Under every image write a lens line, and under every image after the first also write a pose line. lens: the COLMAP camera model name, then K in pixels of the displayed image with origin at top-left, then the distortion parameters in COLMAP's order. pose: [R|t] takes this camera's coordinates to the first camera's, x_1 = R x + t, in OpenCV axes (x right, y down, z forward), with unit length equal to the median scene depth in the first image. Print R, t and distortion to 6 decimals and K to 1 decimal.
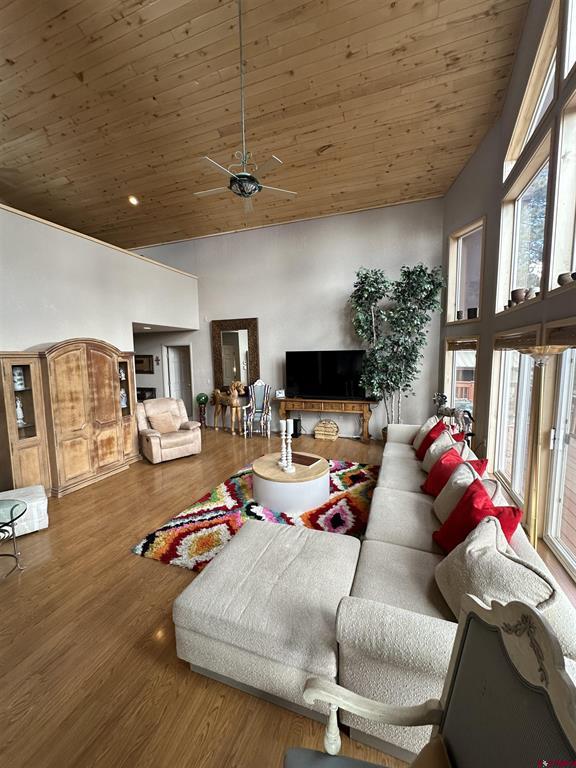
lens RADIAL K [[306.3, 0, 289.7], [0, 306.3, 386.0], [0, 0, 1]] dist [-0.004335, 0.001182]
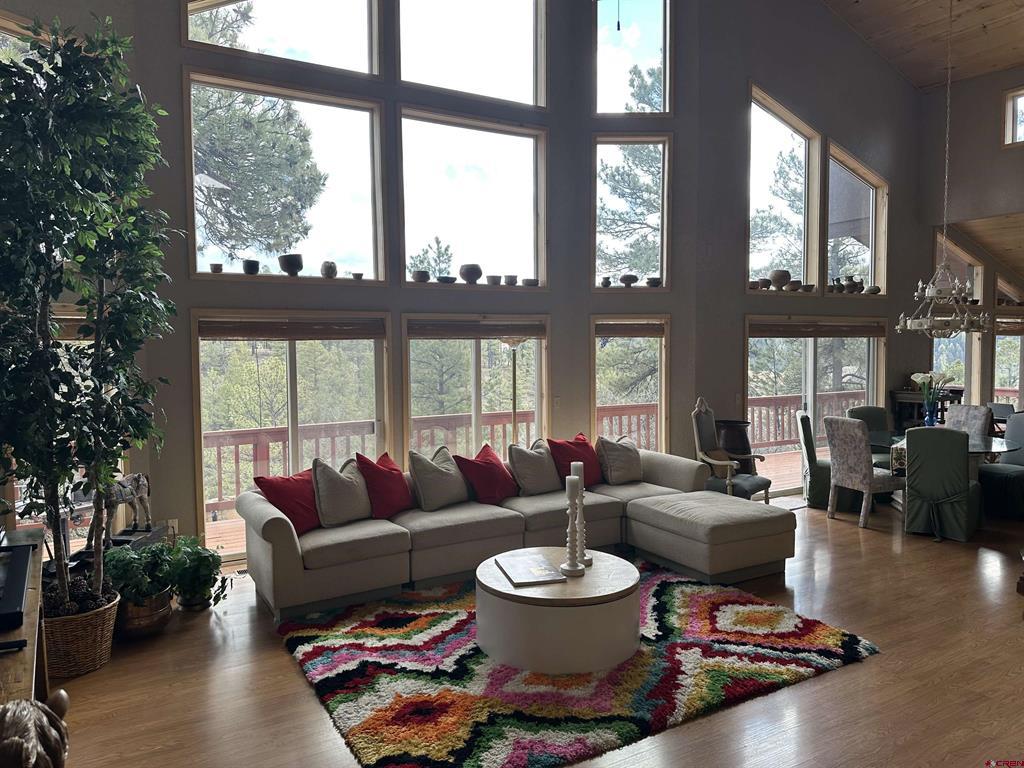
lens RADIAL K [[715.6, 0, 520.0], [0, 715.6, 374.1], [0, 0, 1]] dist [0.081254, -0.104013]
pose [[-0.775603, -0.006592, 0.631187, -0.553439], [0.085804, 0.989563, 0.115772, -0.151187], [-0.625362, 0.143951, -0.766942, 1.572240]]
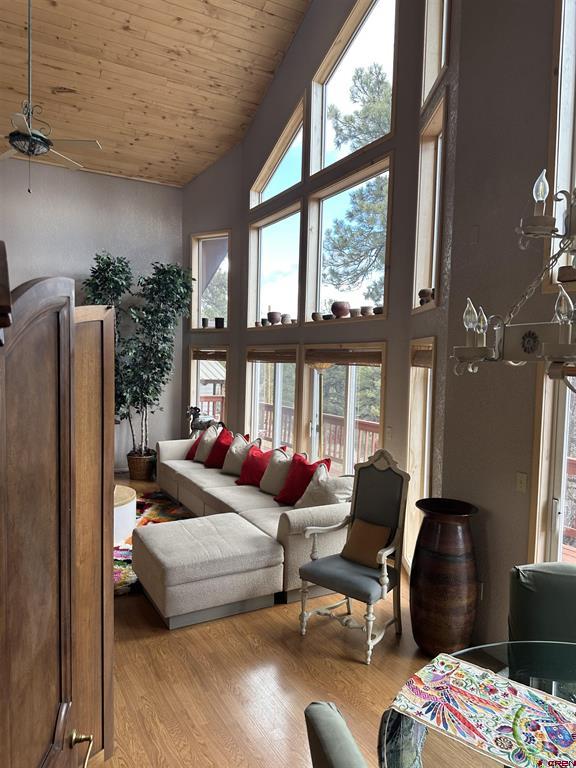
lens RADIAL K [[536.7, 0, 284.6], [0, 536.7, 387.1], [0, 0, 1]] dist [0.081254, -0.104013]
pose [[0.651949, -0.007877, 0.758222, -0.634476], [0.045045, 0.998582, -0.028357, 0.028778], [-0.756924, 0.052641, 0.651379, -0.295409]]
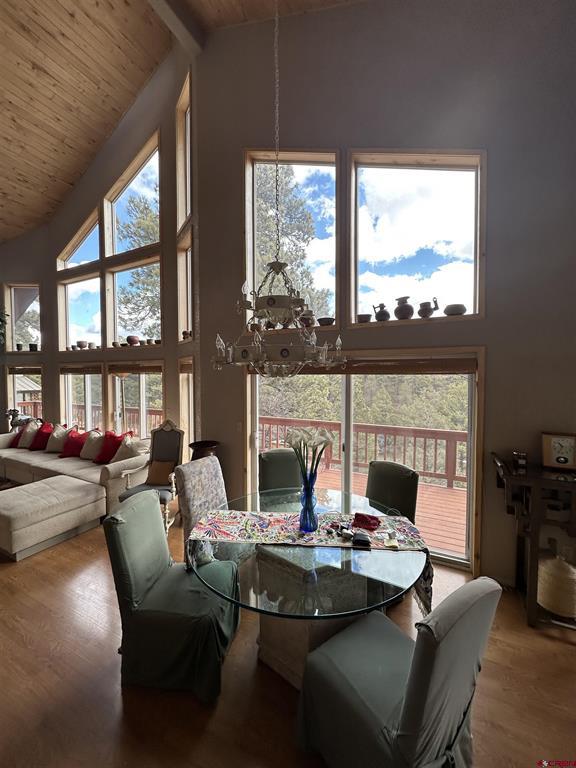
lens RADIAL K [[306.3, 0, 290.2], [0, 306.3, 385.9], [0, 0, 1]] dist [-0.004335, 0.001182]
pose [[0.113858, -0.021830, 0.993257, -0.701945], [0.105105, 0.994413, 0.009807, 0.044366], [-0.987922, 0.103280, 0.115516, -0.302686]]
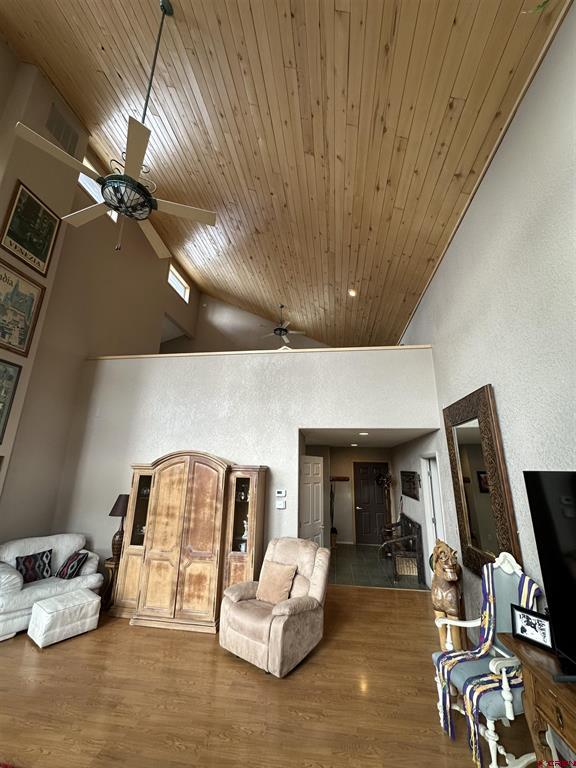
lens RADIAL K [[306.3, 0, 287.9], [0, 306.3, 385.5], [0, 0, 1]] dist [-0.004335, 0.001182]
pose [[0.205149, -0.237516, -0.949474, 0.350992], [-0.121002, 0.956510, -0.265420, -0.124892], [0.971222, 0.169339, 0.167487, 1.040775]]
